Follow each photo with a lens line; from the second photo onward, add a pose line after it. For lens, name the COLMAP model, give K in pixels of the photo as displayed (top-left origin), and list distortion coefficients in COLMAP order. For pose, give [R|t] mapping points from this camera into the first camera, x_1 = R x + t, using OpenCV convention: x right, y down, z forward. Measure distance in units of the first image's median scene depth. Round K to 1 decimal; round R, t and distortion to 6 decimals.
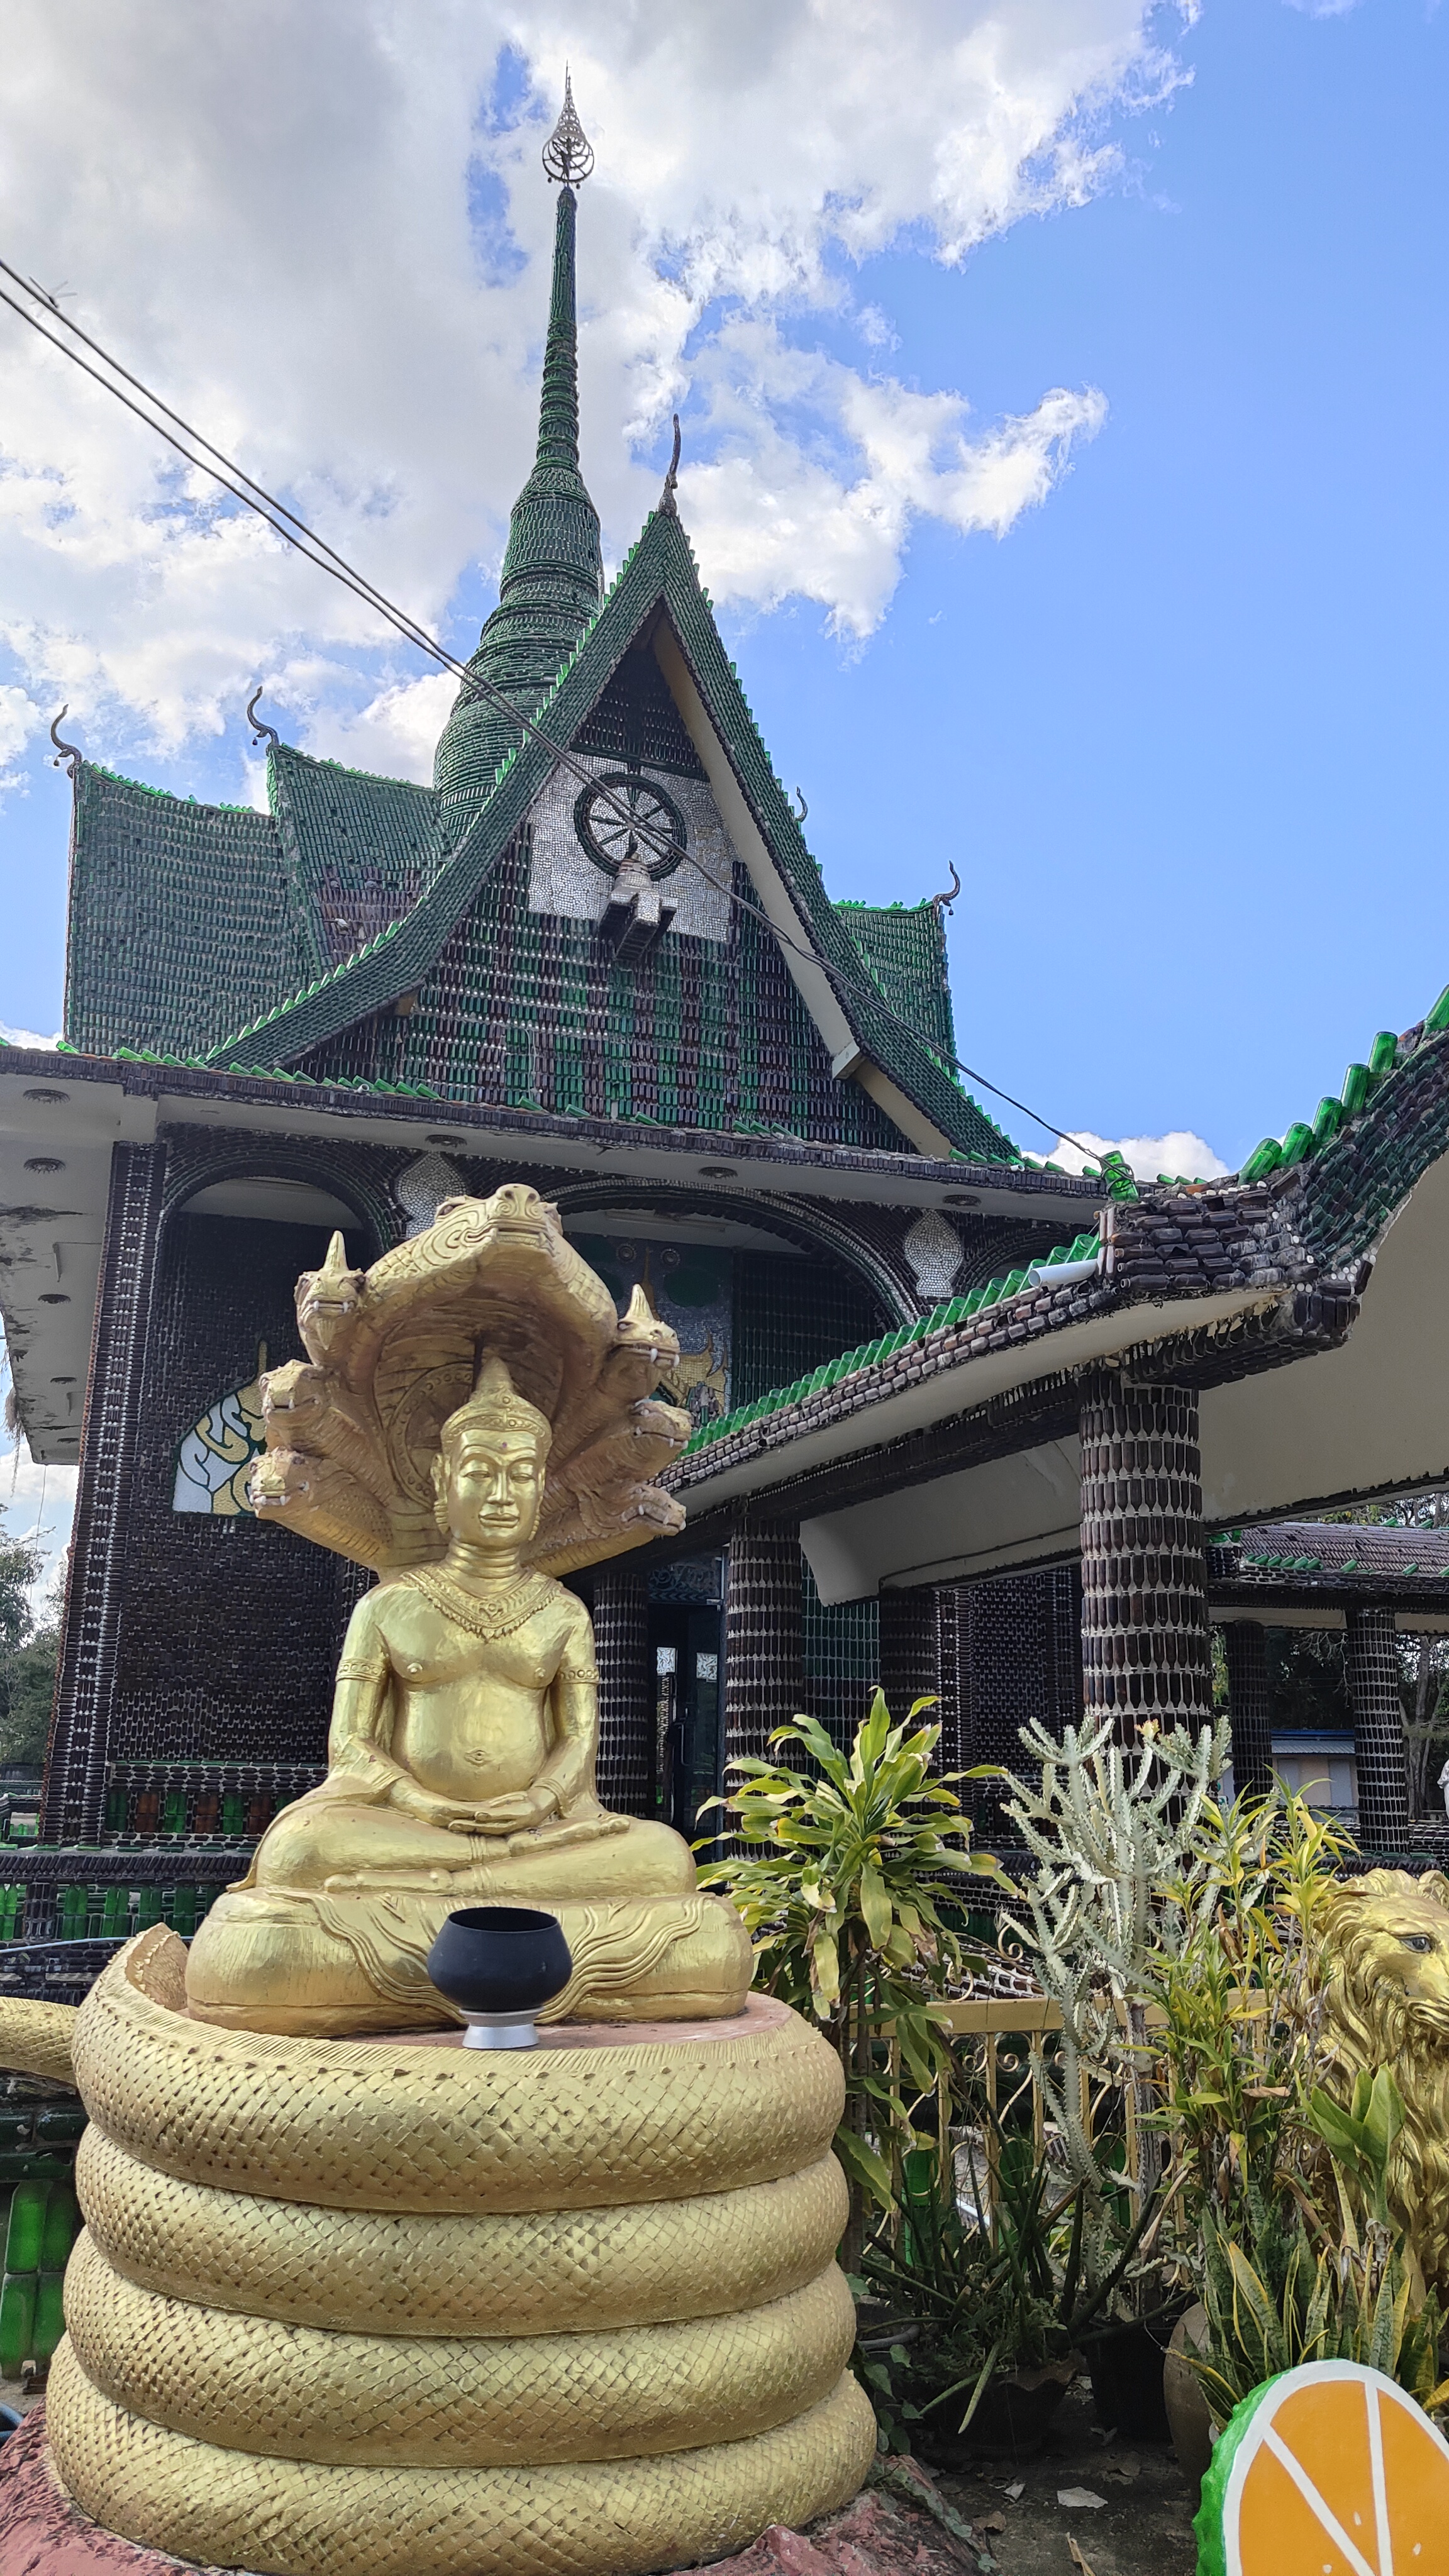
lens RADIAL K [[1833.8, 0, 724.5], [0, 1833.8, 1288.0], [0, 0, 1]] dist [-0.002626, 0.002147]
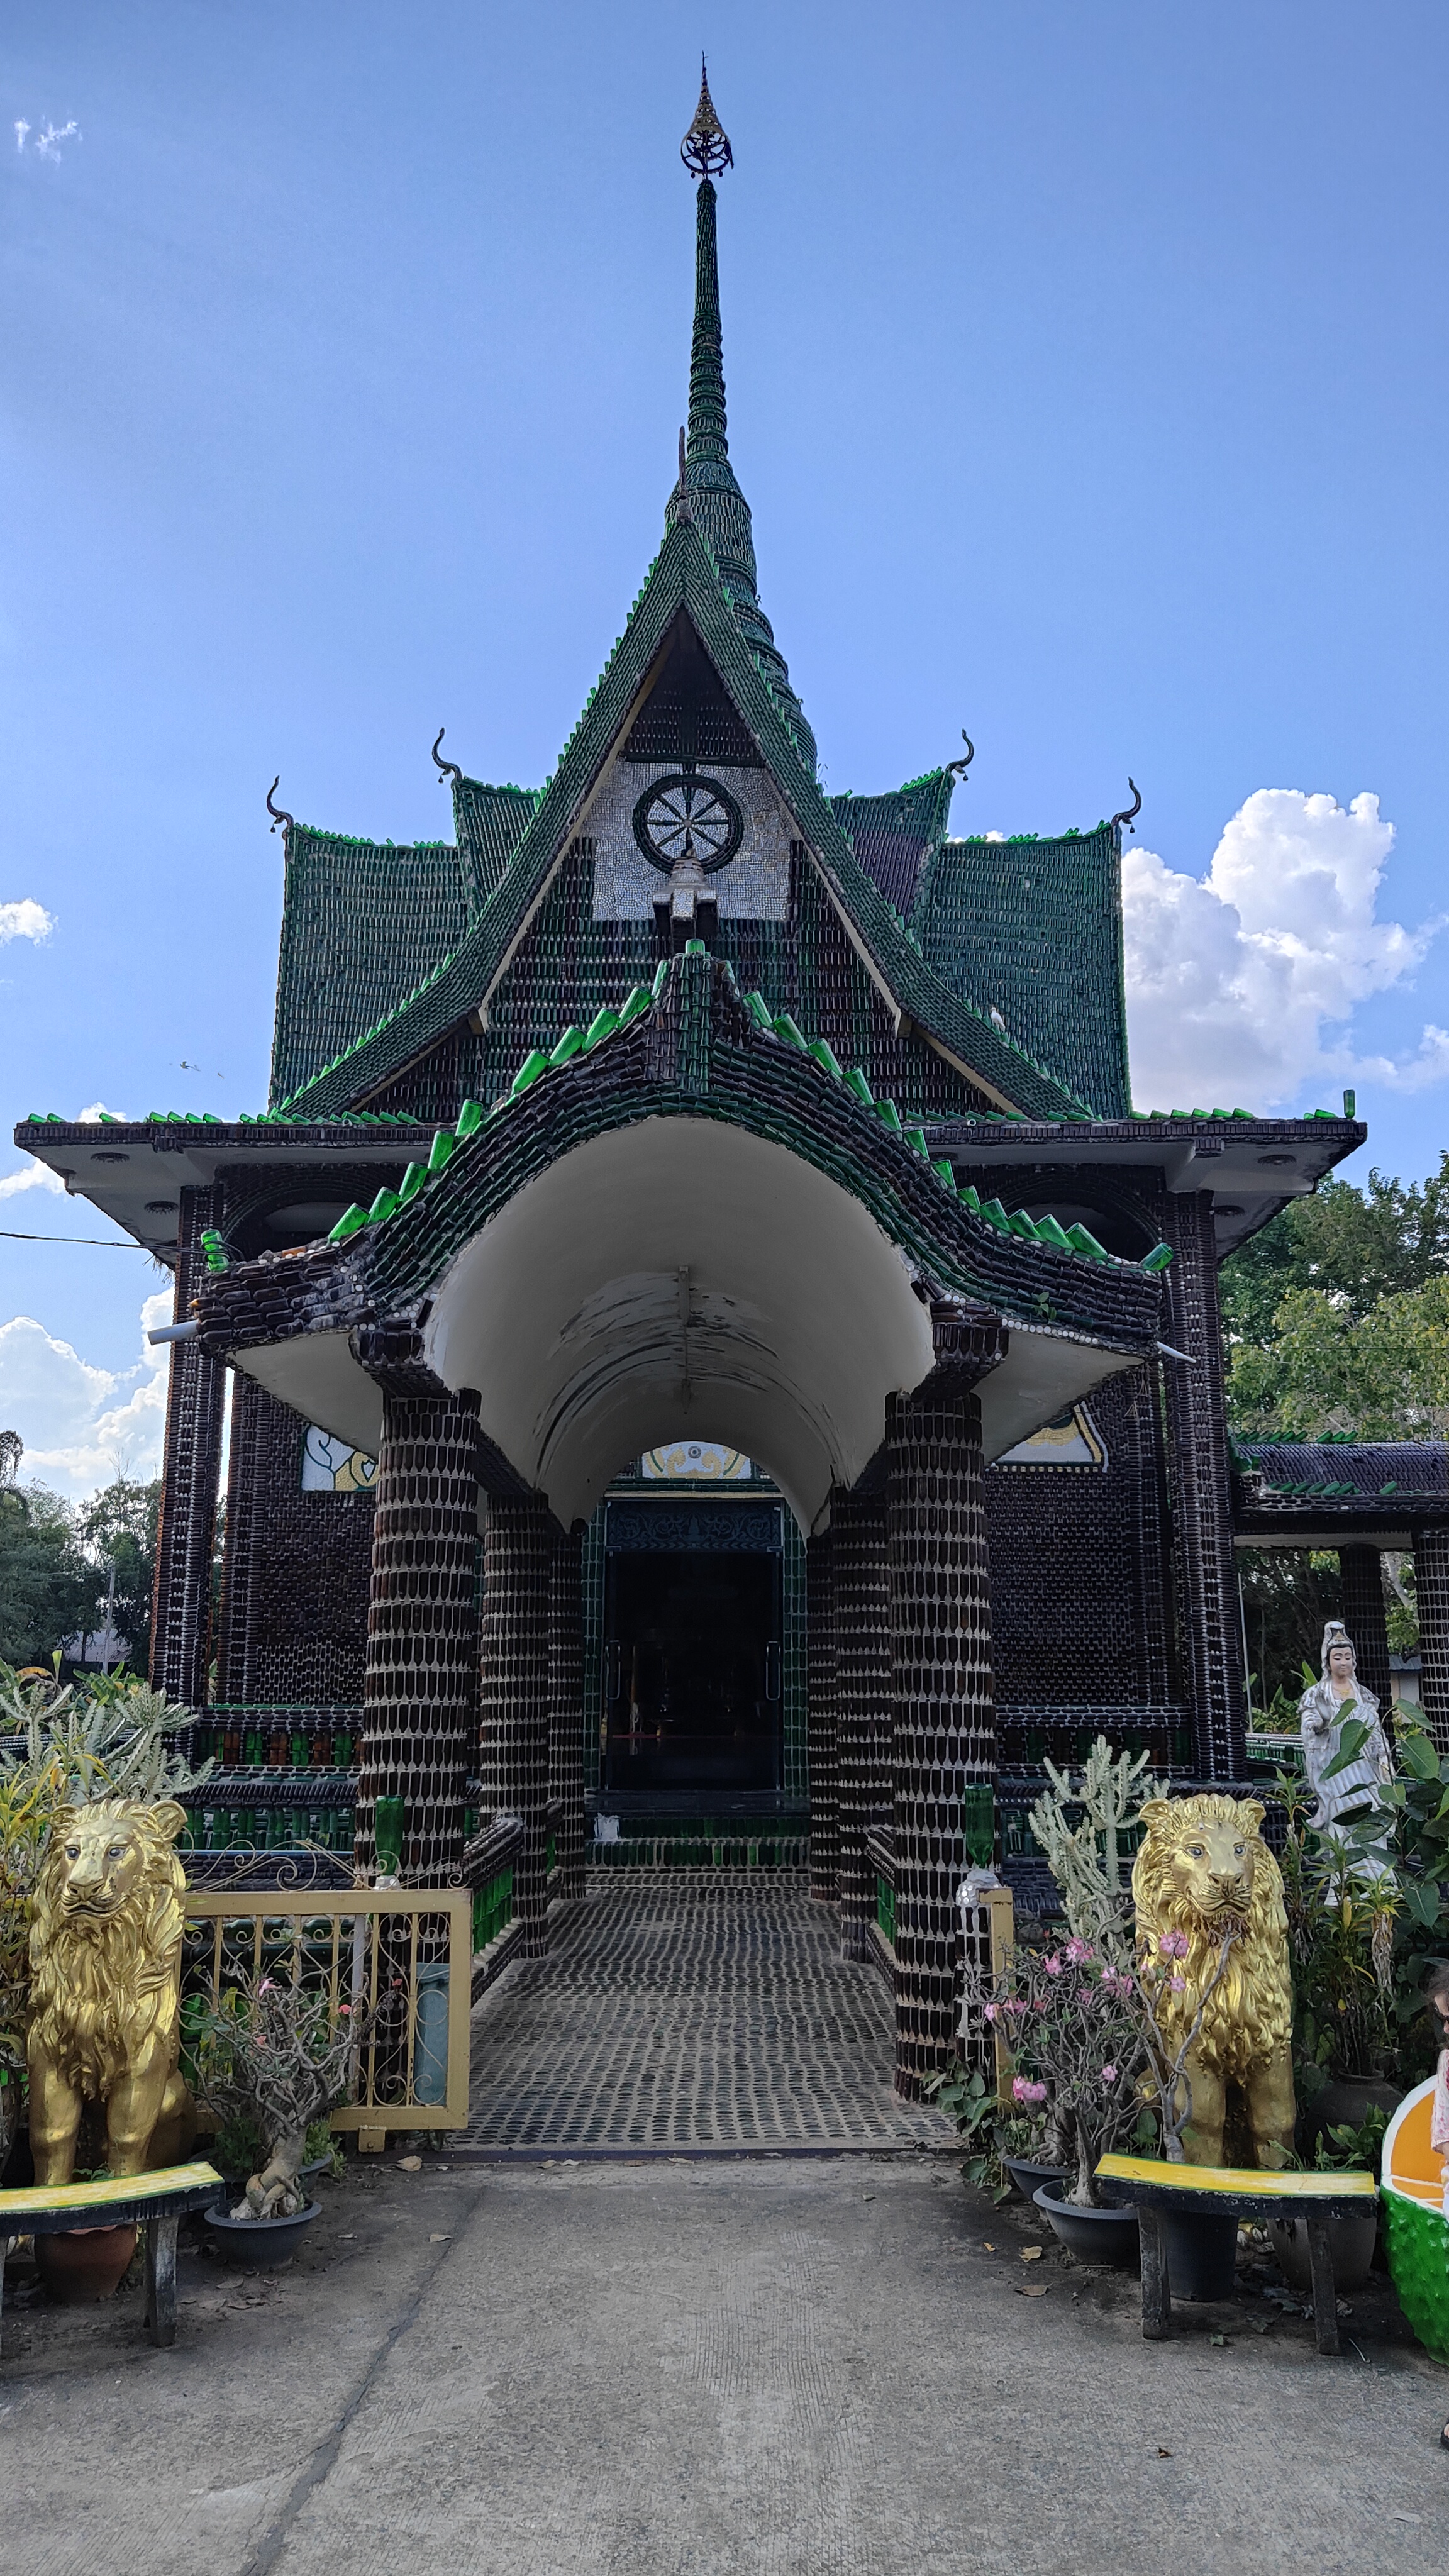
lens RADIAL K [[1855.6, 0, 723.1], [0, 1855.6, 1278.5], [0, 0, 1]] dist [0.007532, -0.003754]
pose [[0.949748, -0.081801, -0.302138, 0.280460], [0.092596, 0.995470, 0.021553, -0.011285], [0.299007, -0.048447, 0.953020, -0.032484]]
